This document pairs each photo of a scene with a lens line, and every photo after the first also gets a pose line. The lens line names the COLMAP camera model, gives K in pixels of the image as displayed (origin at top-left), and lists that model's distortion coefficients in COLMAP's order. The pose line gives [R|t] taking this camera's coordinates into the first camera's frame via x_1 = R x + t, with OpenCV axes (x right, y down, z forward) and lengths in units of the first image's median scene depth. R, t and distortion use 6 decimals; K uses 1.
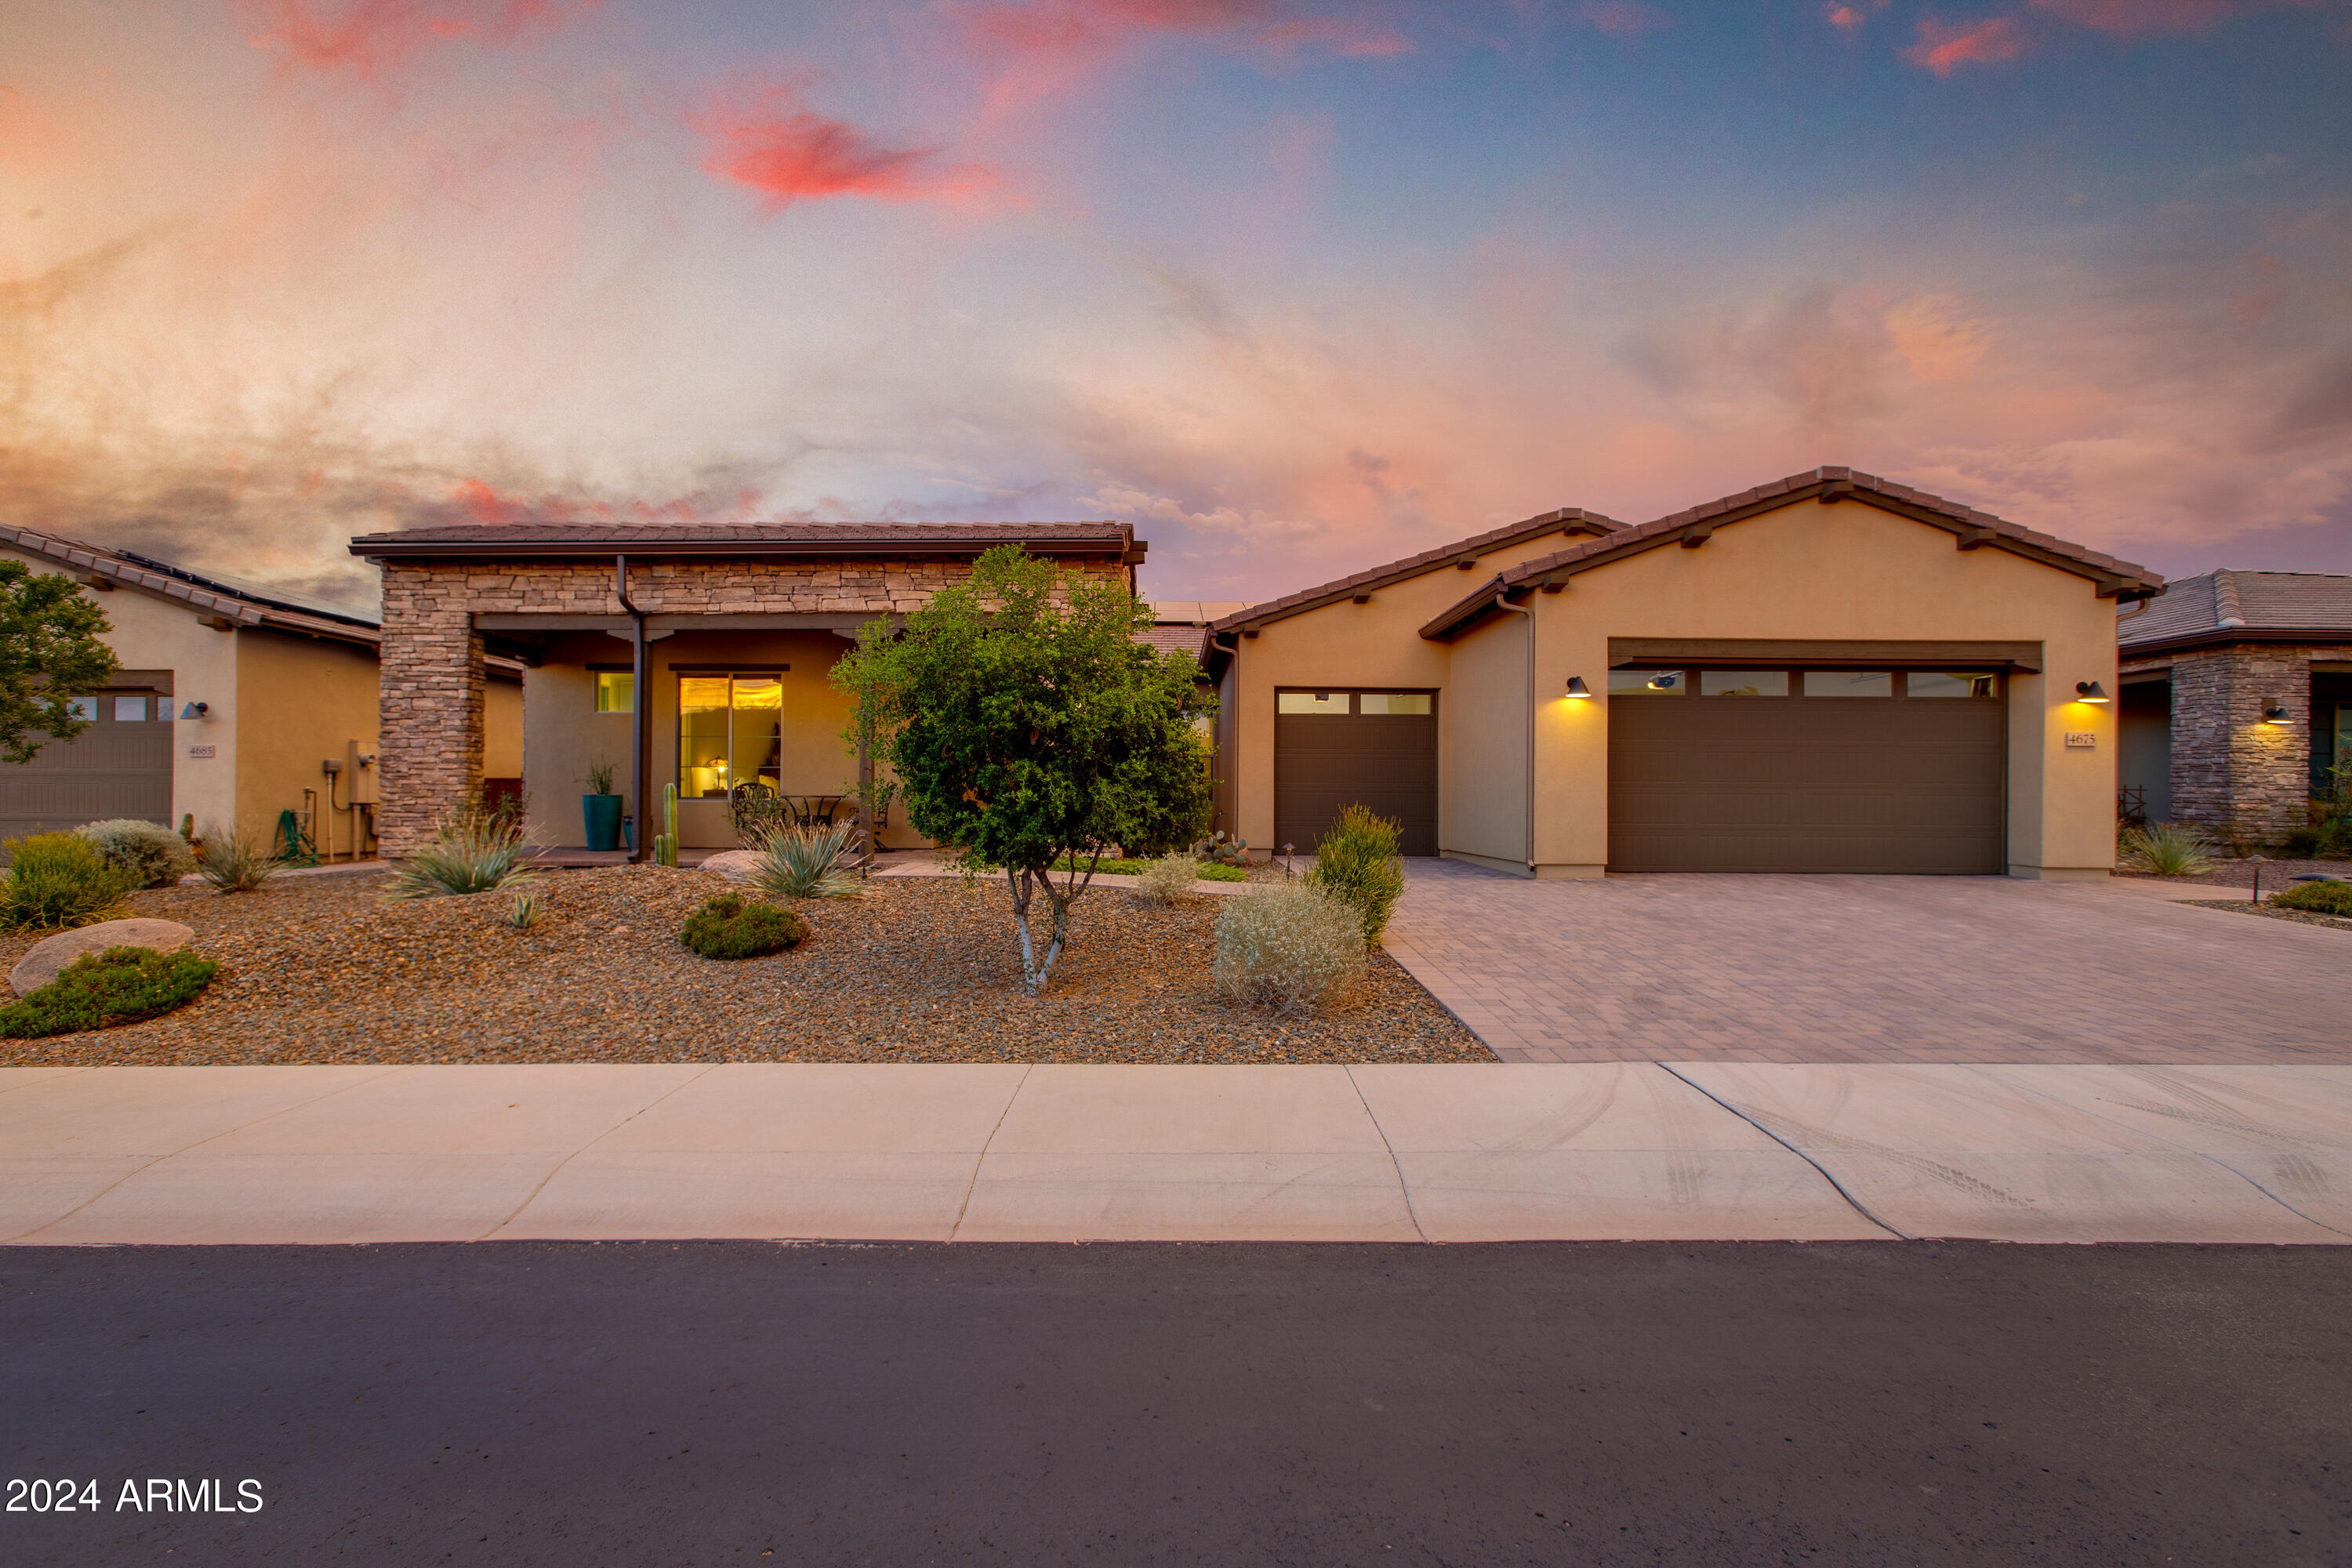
lens RADIAL K [[1045.8, 0, 1180.1], [0, 1045.8, 800.5], [0, 0, 1]] dist [-0.002102, 0.000367]
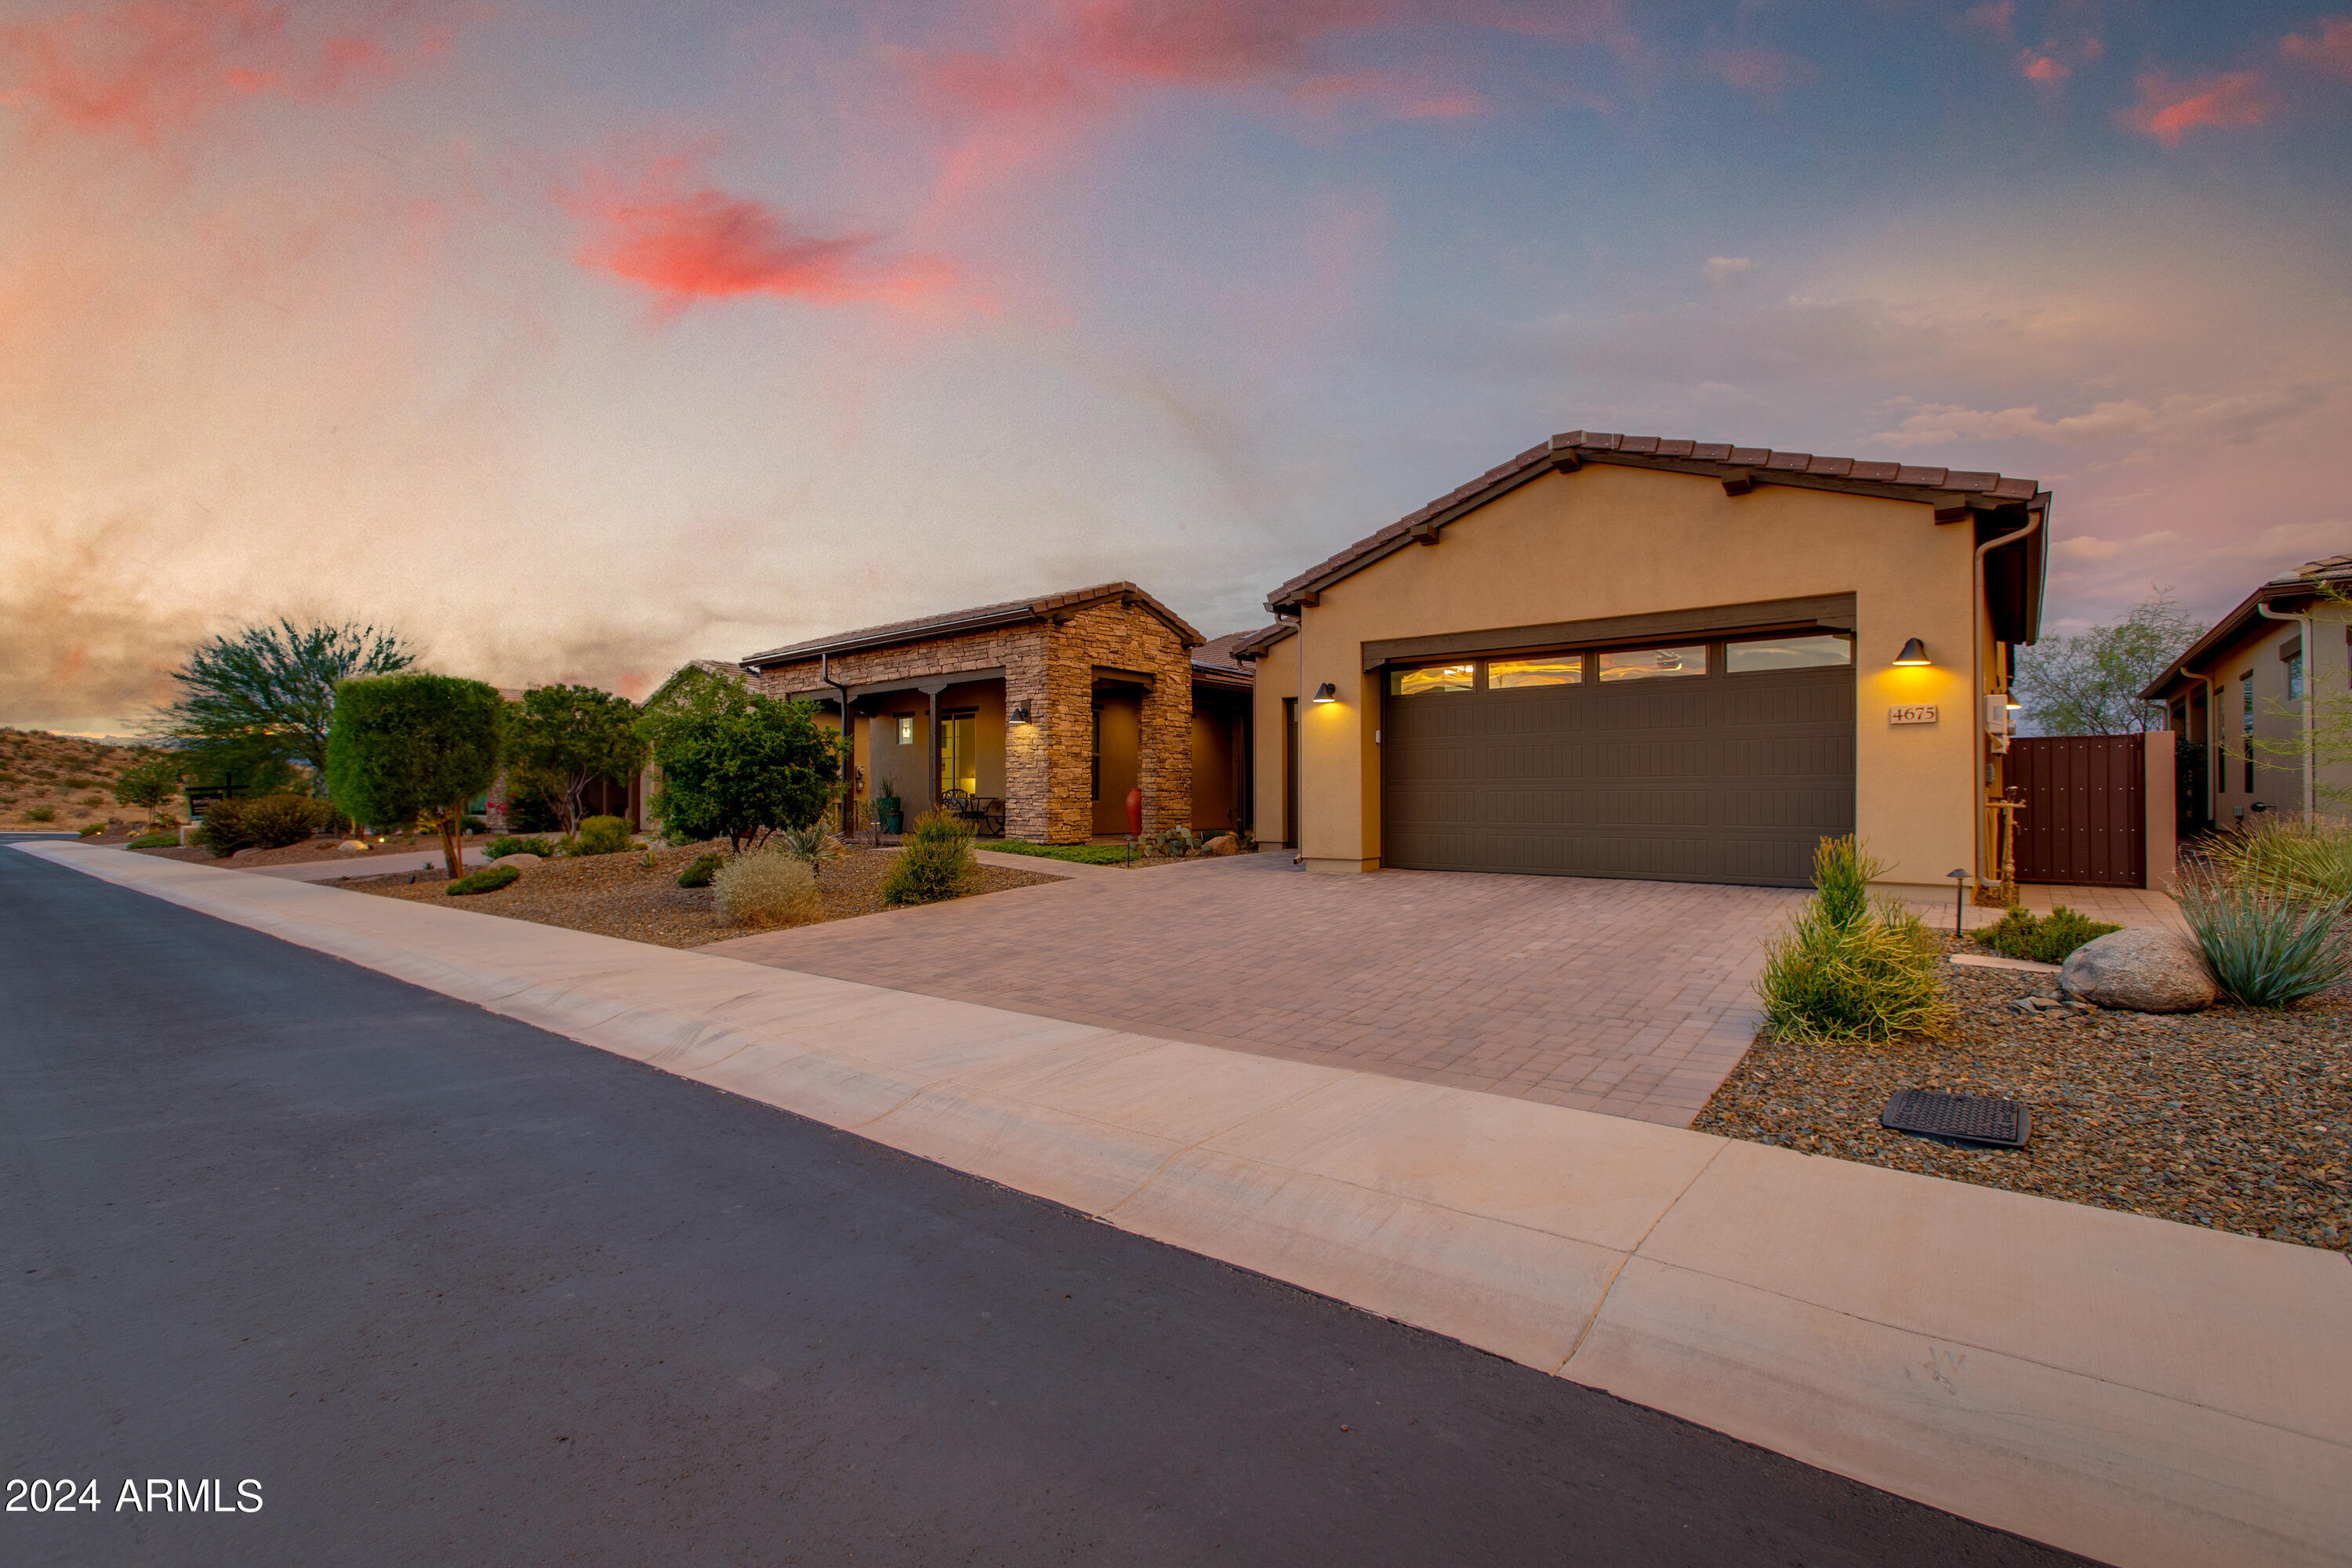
lens RADIAL K [[1045.8, 0, 1180.1], [0, 1045.8, 800.5], [0, 0, 1]] dist [-0.002102, 0.000367]
pose [[0.774116, -0.004507, -0.633028, 0.918156], [0.006564, 0.999978, 0.000907, -0.000292], [0.633010, -0.004857, 0.774129, 0.072585]]
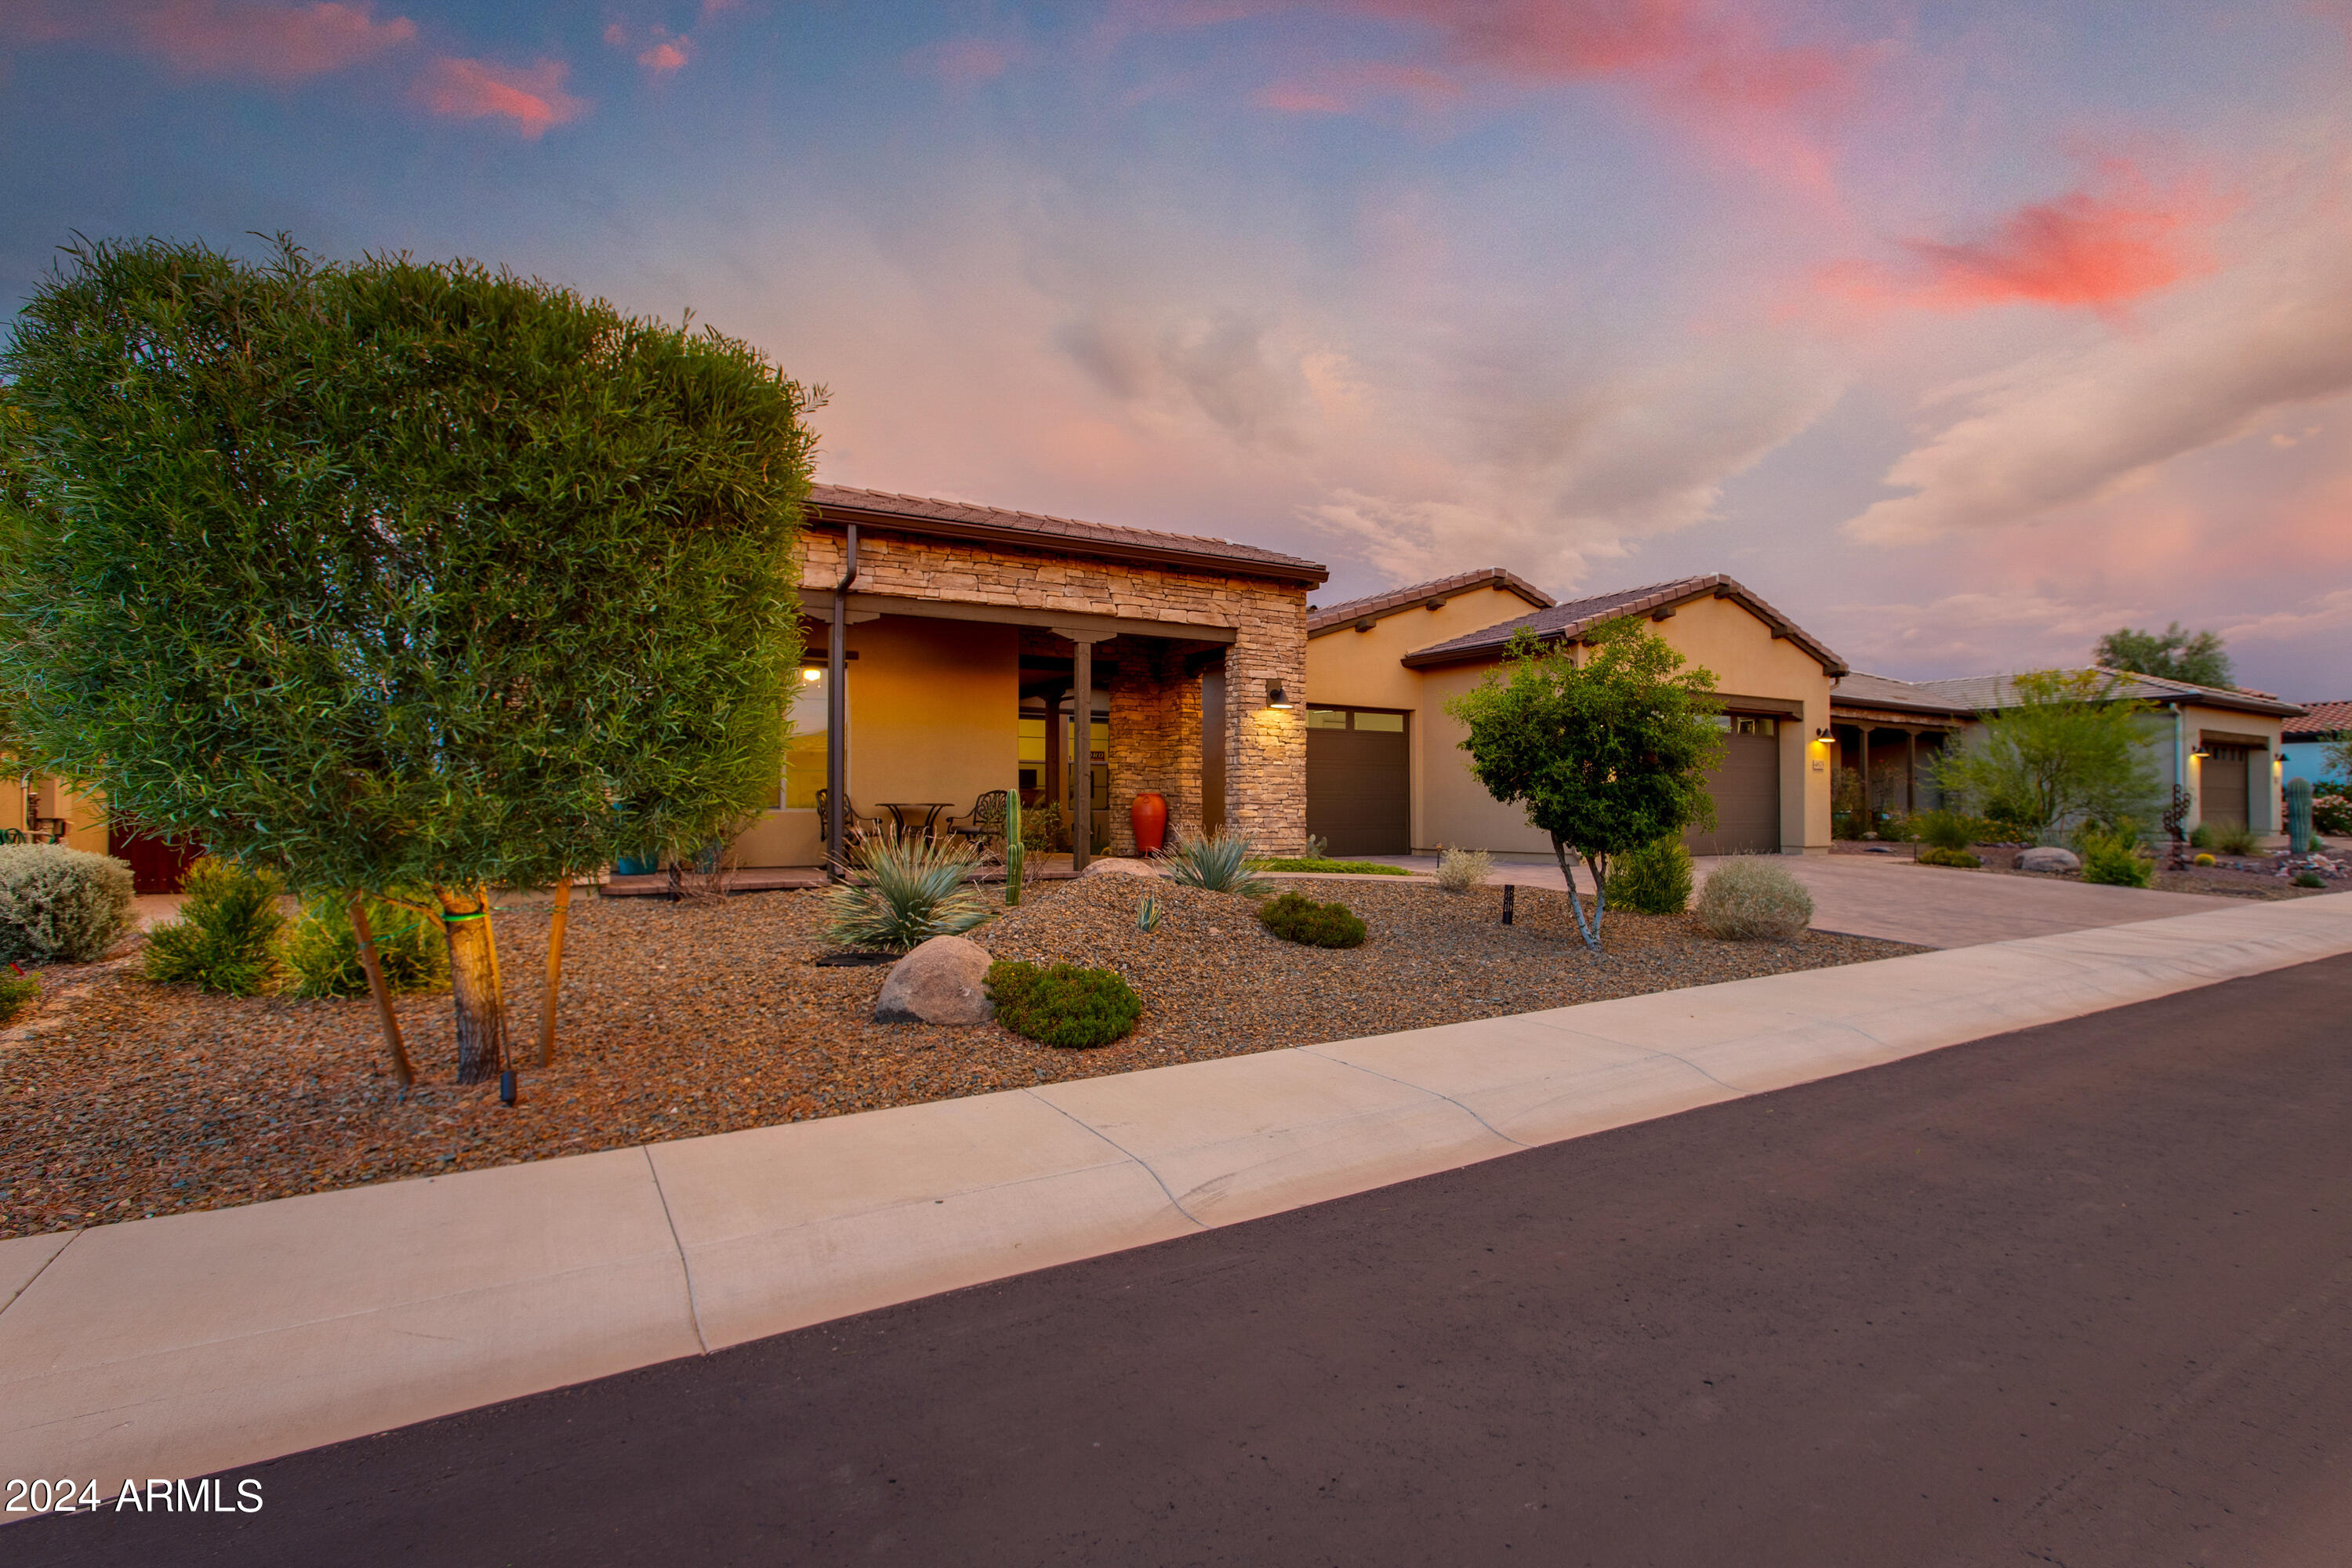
lens RADIAL K [[1155.1, 0, 1310.1], [0, 1155.1, 836.9], [0, 0, 1]] dist [-0.000393, 0.000114]
pose [[0.824233, -0.019933, 0.565900, -0.743409], [0.006913, 0.999660, 0.025143, 0.001565], [-0.566209, -0.016812, 0.824090, -0.002050]]
